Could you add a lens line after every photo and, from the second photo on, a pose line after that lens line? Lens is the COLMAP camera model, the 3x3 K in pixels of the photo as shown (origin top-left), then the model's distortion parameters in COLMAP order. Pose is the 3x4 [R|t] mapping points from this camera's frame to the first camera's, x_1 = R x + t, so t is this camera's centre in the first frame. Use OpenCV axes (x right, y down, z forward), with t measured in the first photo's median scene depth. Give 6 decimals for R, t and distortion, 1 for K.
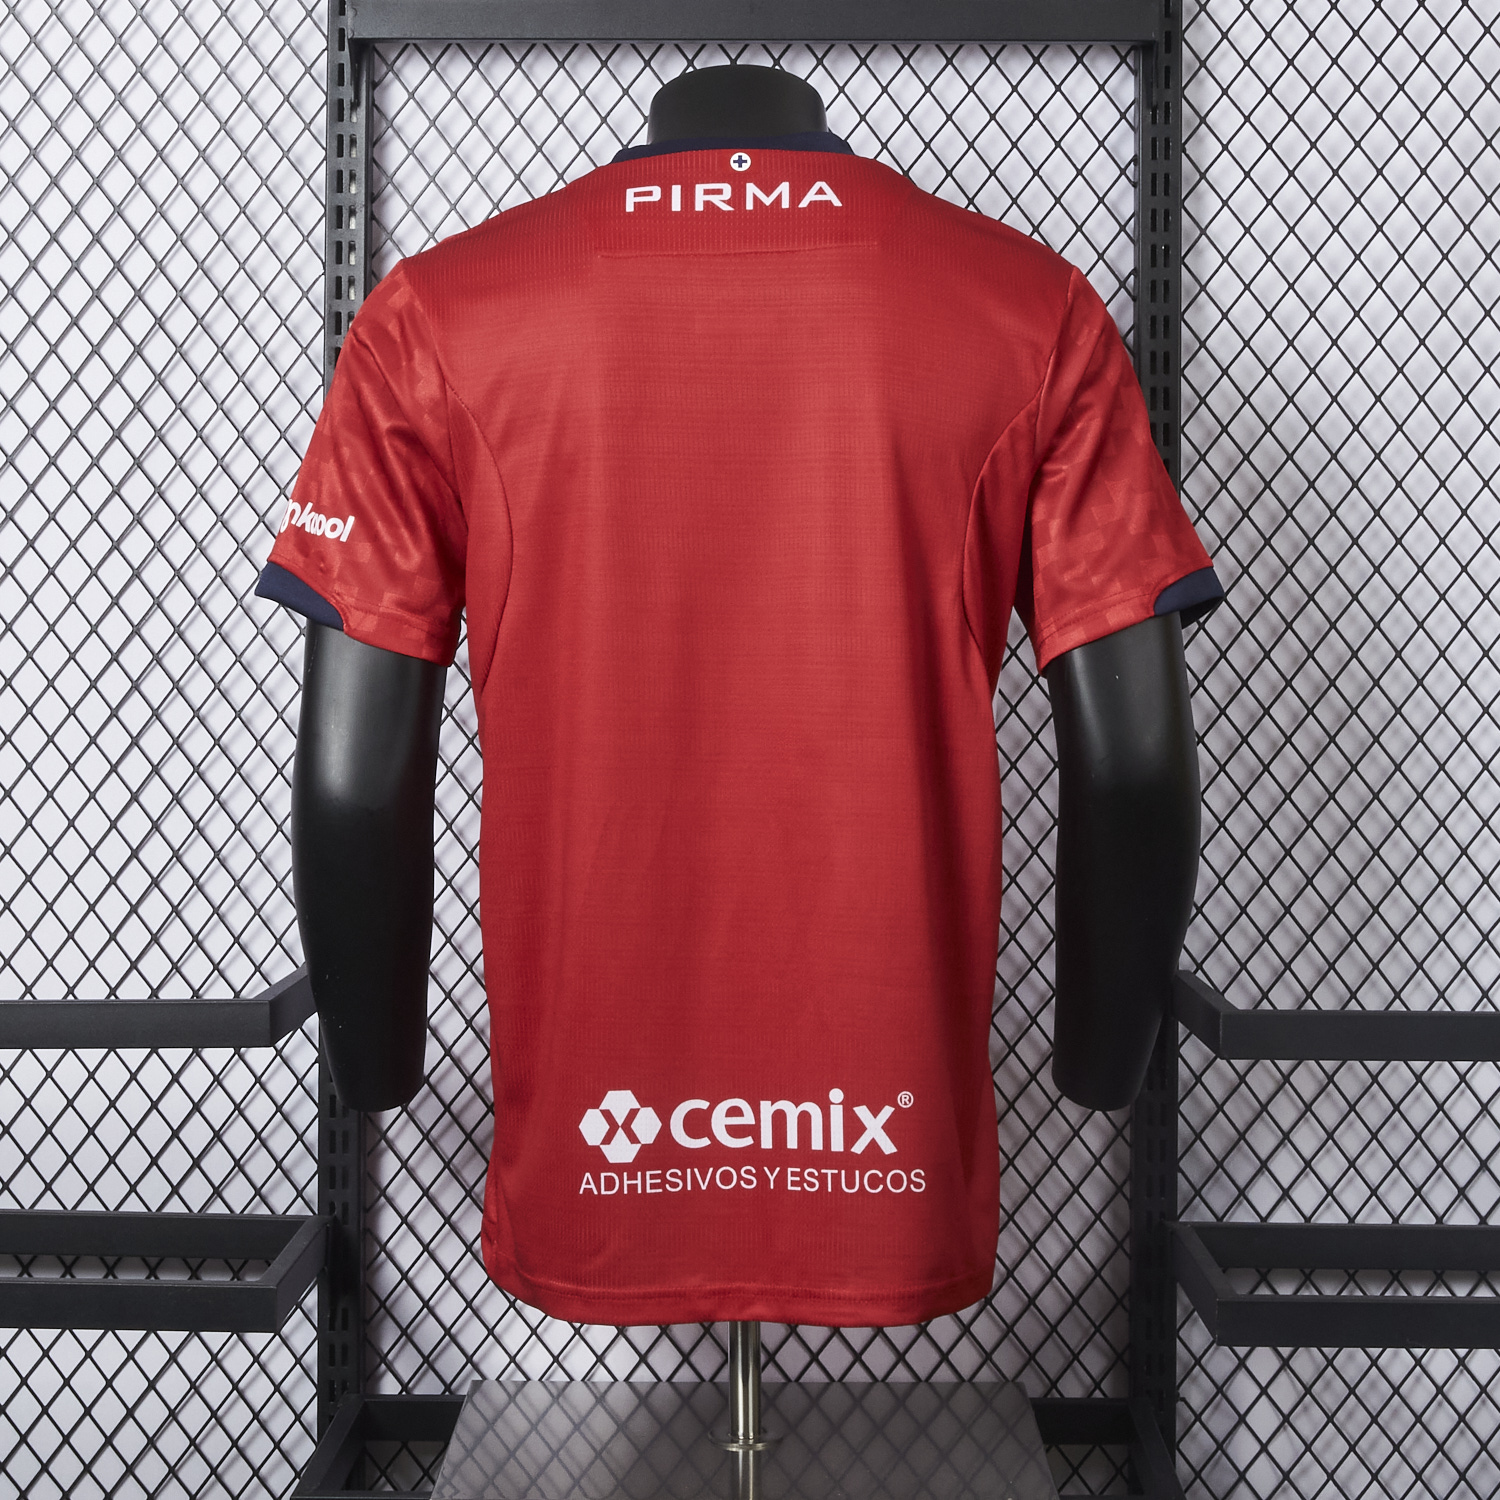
lens RADIAL K [[2868.1, 0, 750.0], [0, 2868.1, 750.0], [0, 0, 1]] dist [-0.056151, -0.054395]
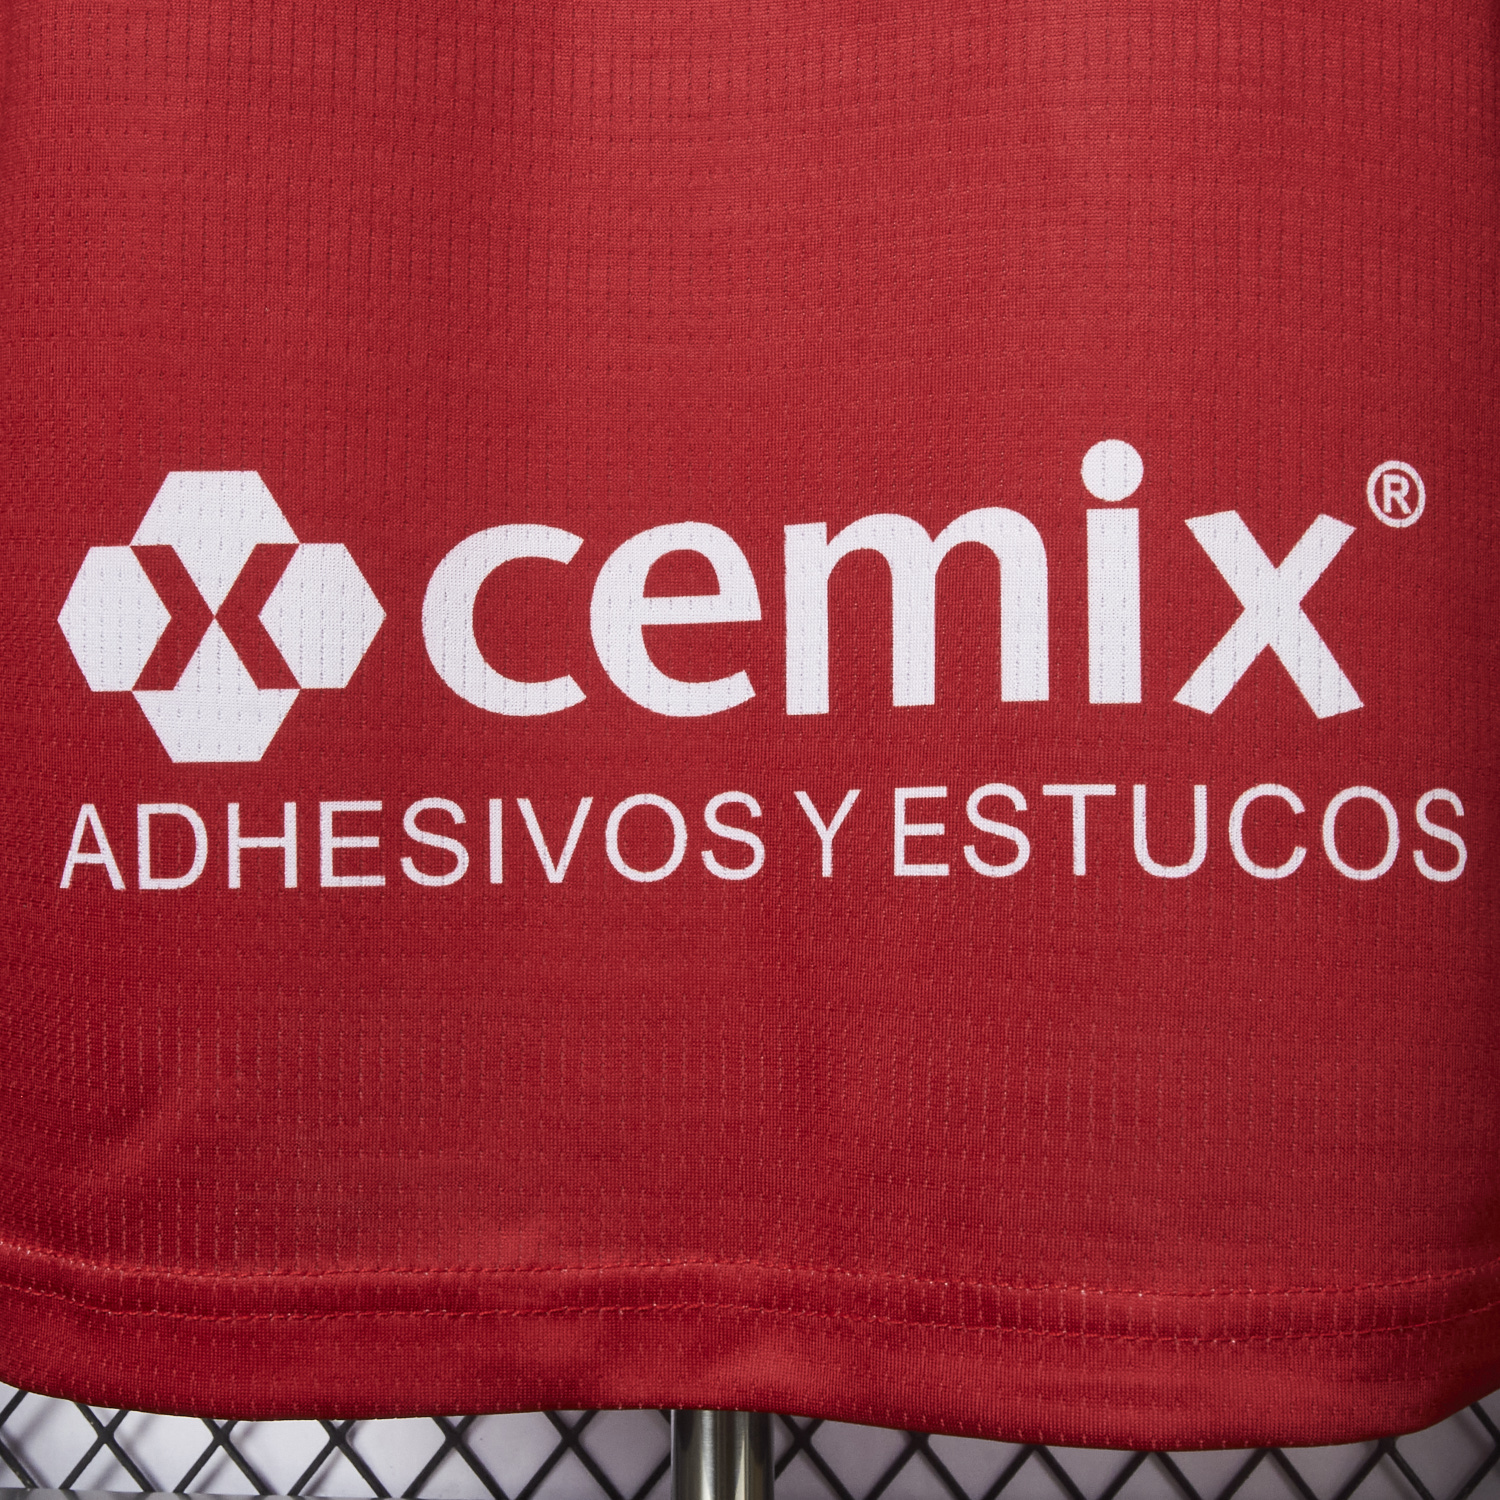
lens RADIAL K [[2867.8, 0, 750.0], [0, 2867.8, 750.0], [0, 0, 1]] dist [-0.262825, -0.092200]
pose [[0.999957, 0.009181, -0.001039, 0.001077], [-0.009134, 0.999226, 0.038258, 0.133164], [0.001390, -0.038247, 0.999267, 0.755720]]
